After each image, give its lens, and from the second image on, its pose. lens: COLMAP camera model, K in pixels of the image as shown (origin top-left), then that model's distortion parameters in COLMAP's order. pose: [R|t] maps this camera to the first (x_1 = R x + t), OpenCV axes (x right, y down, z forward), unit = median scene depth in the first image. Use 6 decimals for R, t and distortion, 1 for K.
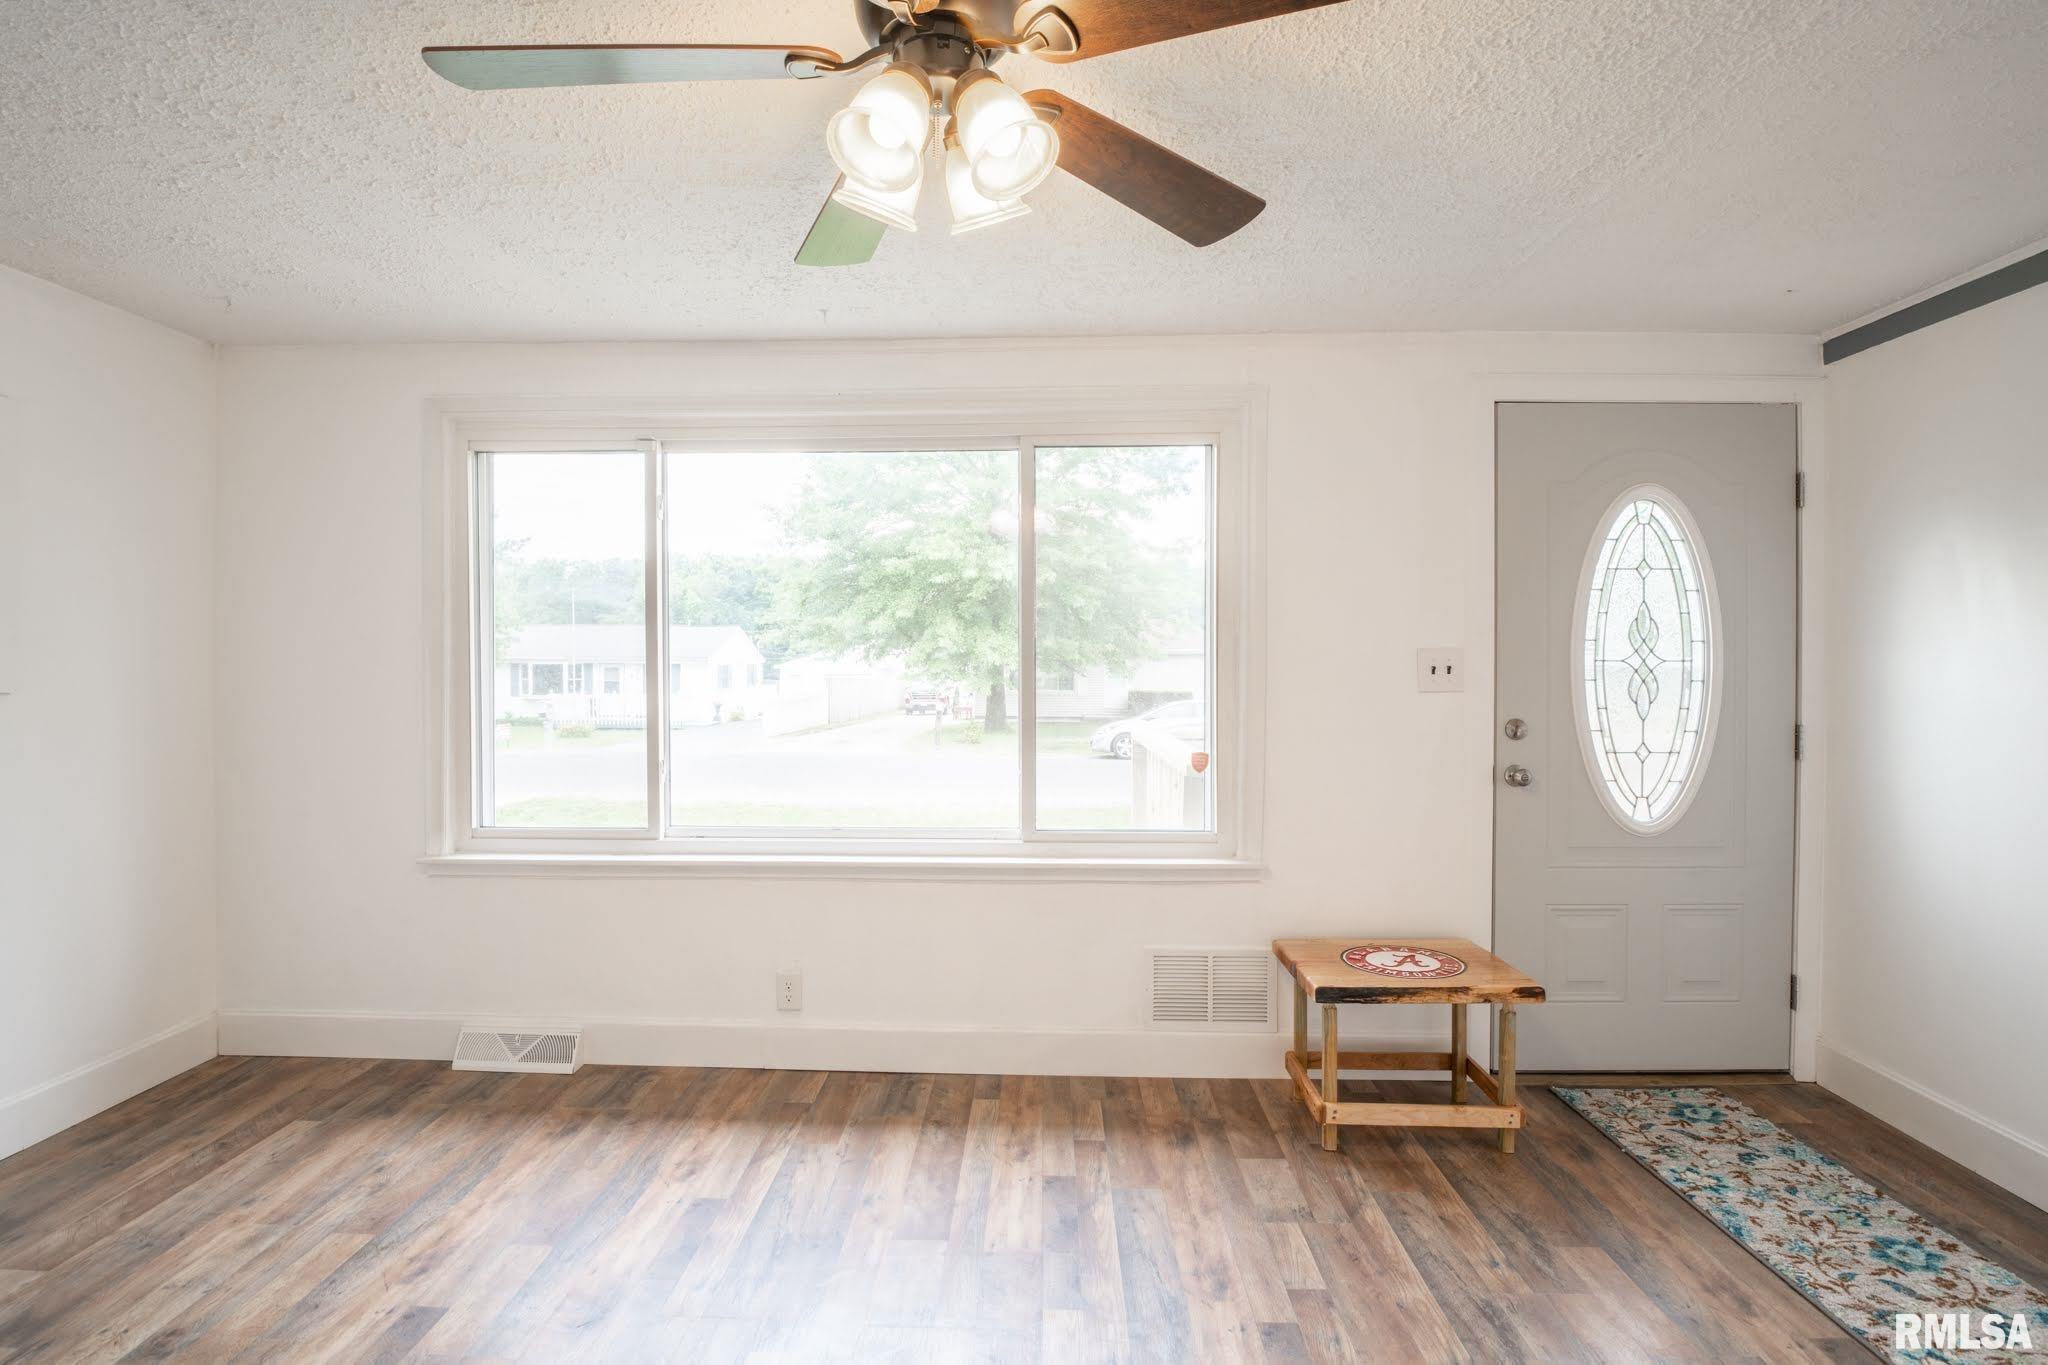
lens RADIAL K [[1027.5, 0, 1009.7], [0, 1027.5, 675.2], [0, 0, 1]] dist [-0.027559, -0.001559]
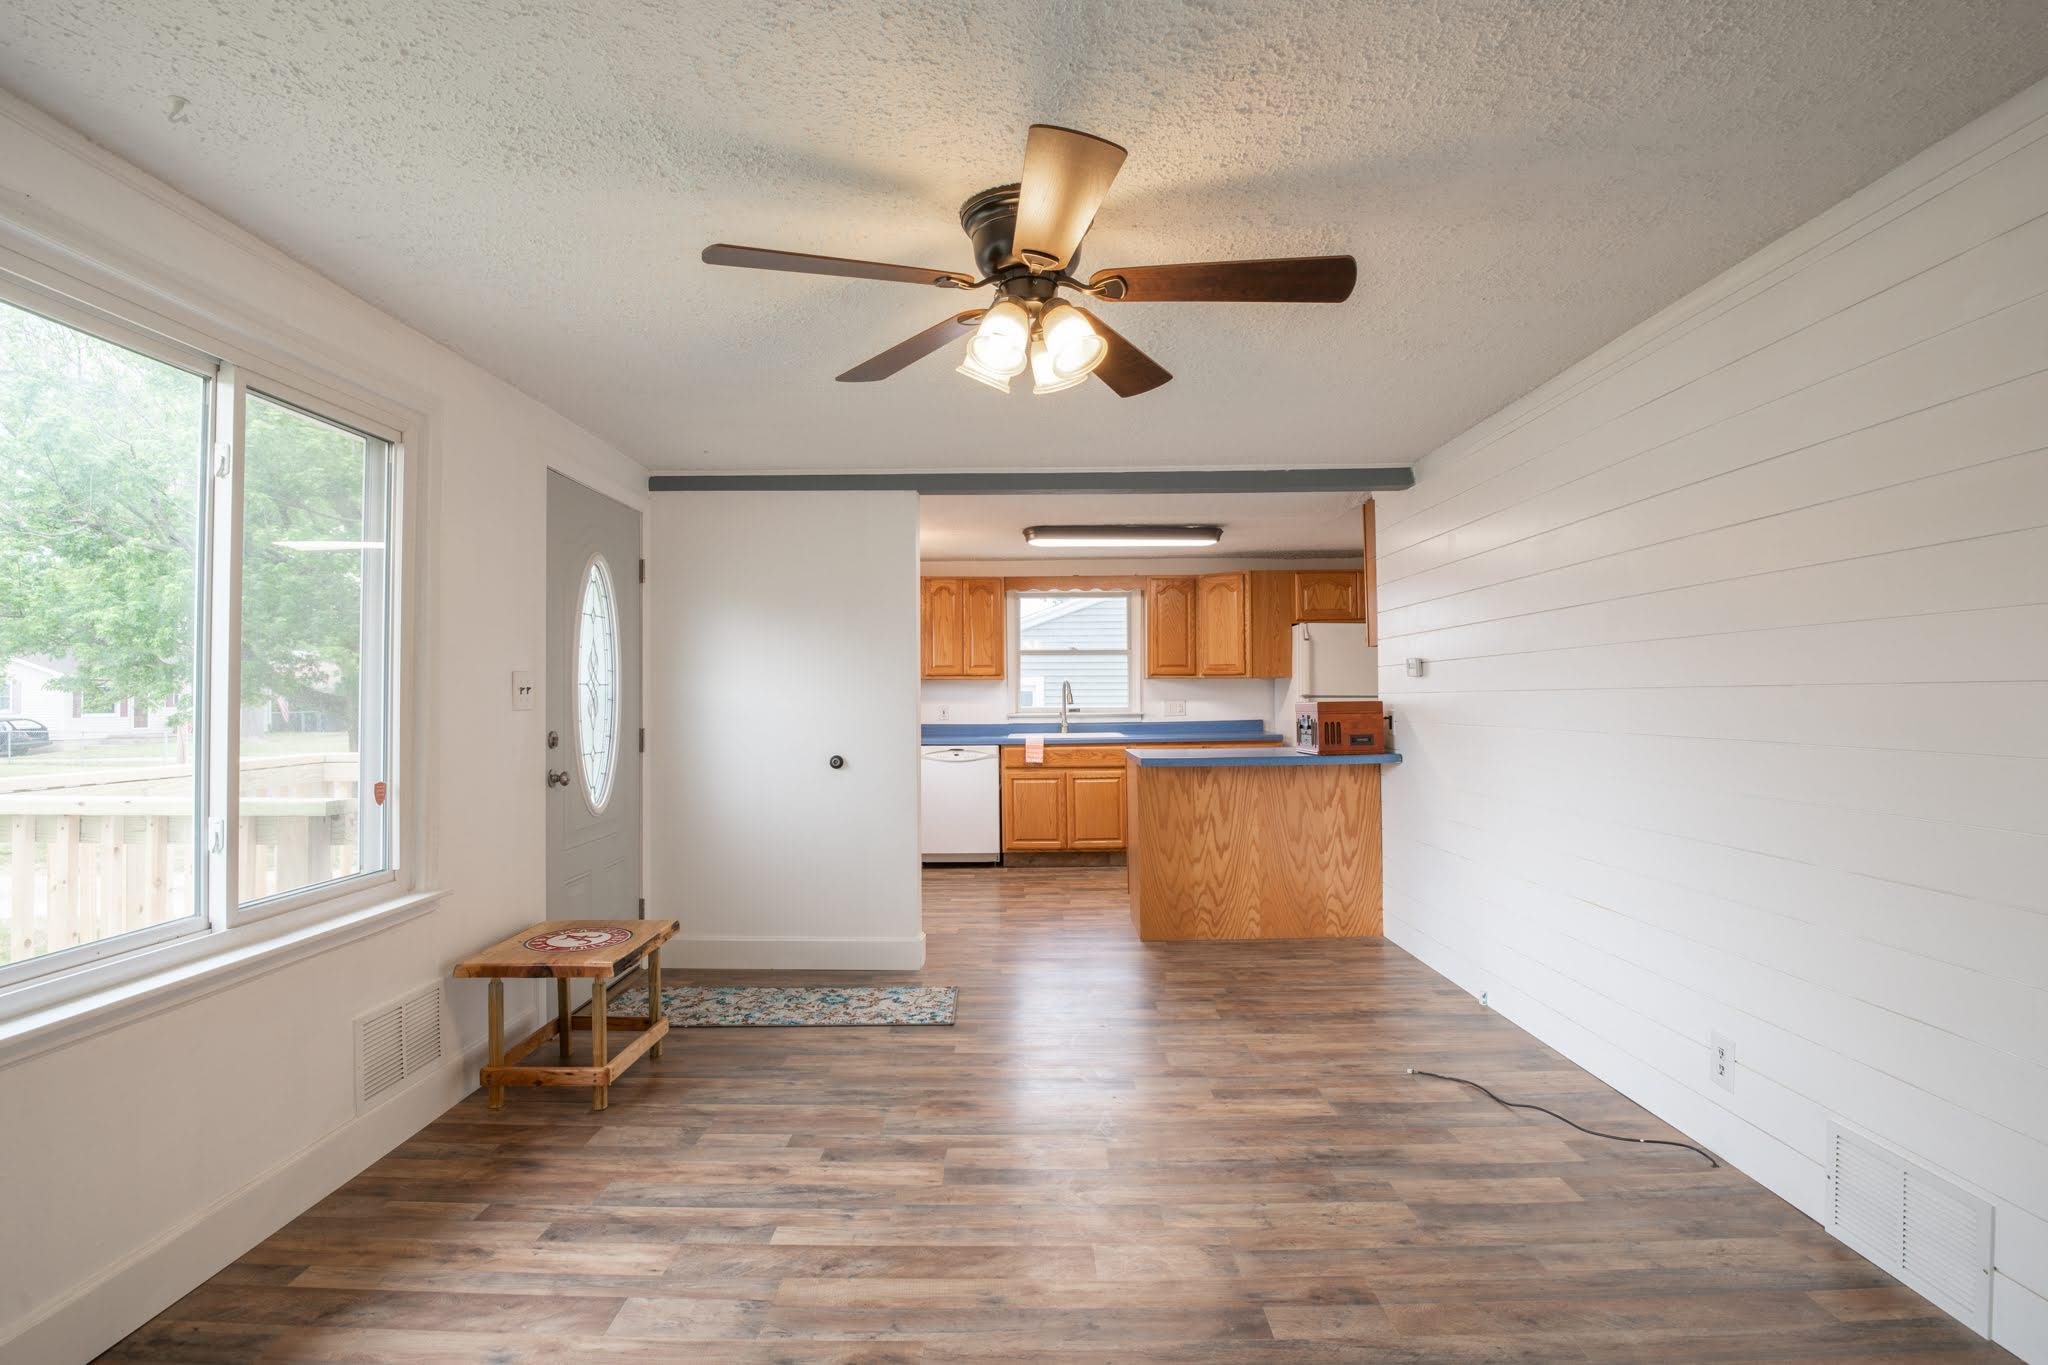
lens RADIAL K [[1027.5, 0, 1017.7], [0, 1027.5, 687.5], [0, 0, 1]] dist [-0.027559, -0.001559]
pose [[-0.027320, 0.007256, 0.999600, -0.731871], [0.014231, 0.999875, -0.006869, 0.006643], [-0.999525, 0.014038, -0.027419, 0.484294]]
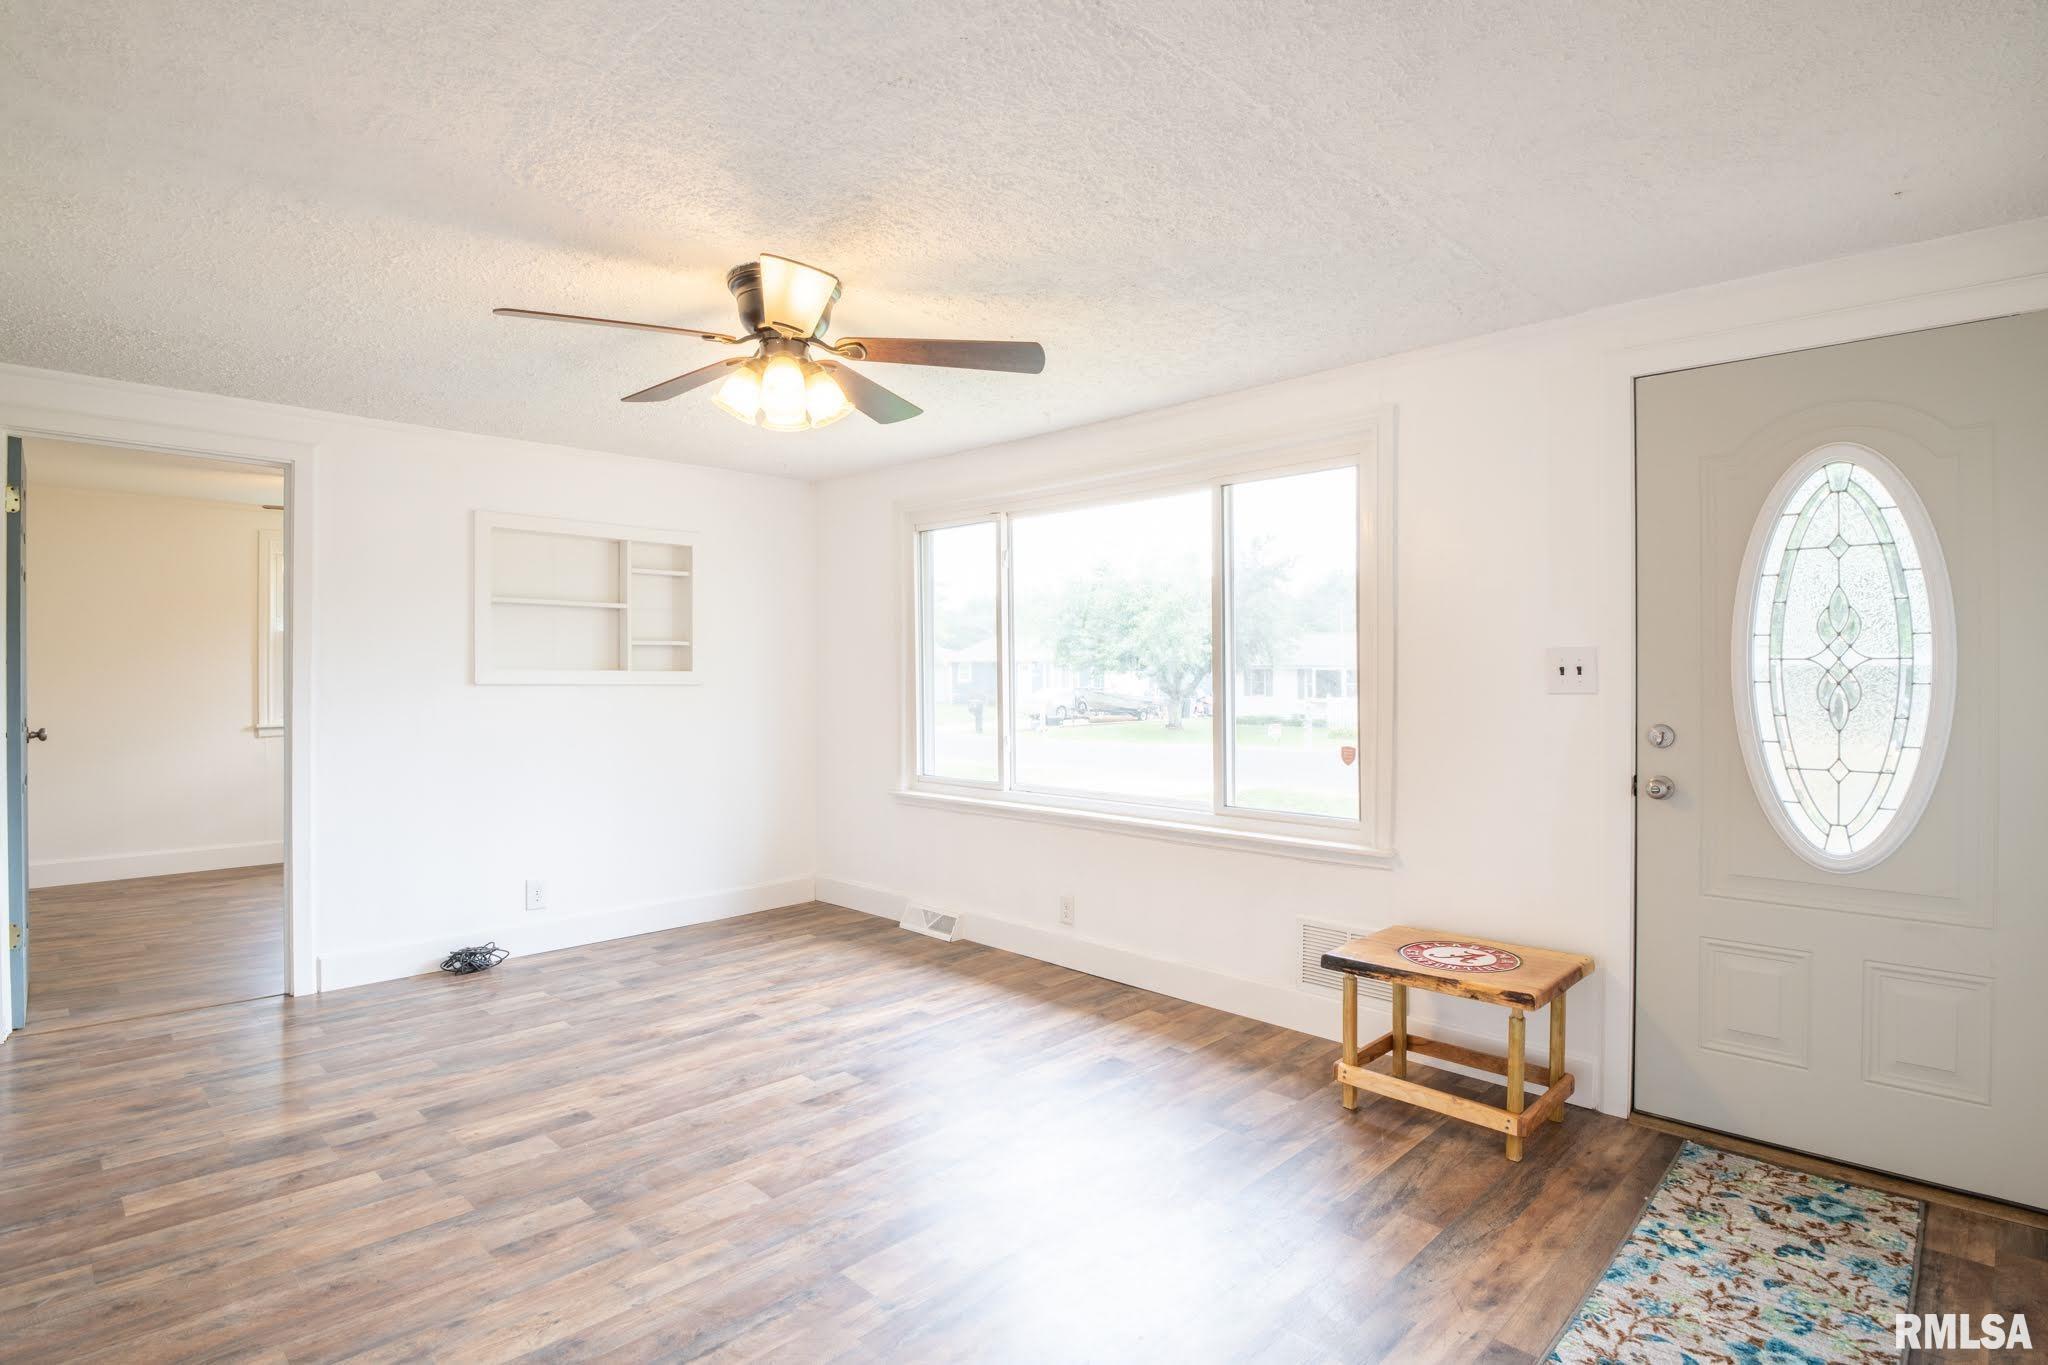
lens RADIAL K [[1027.5, 0, 1038.9], [0, 1027.5, 680.4], [0, 0, 1]] dist [-0.027559, -0.001559]
pose [[0.741971, 0.002984, -0.670425, 0.695117], [-0.003140, 0.999995, 0.000976, 0.004560], [0.670424, 0.001381, 0.741977, -0.034883]]
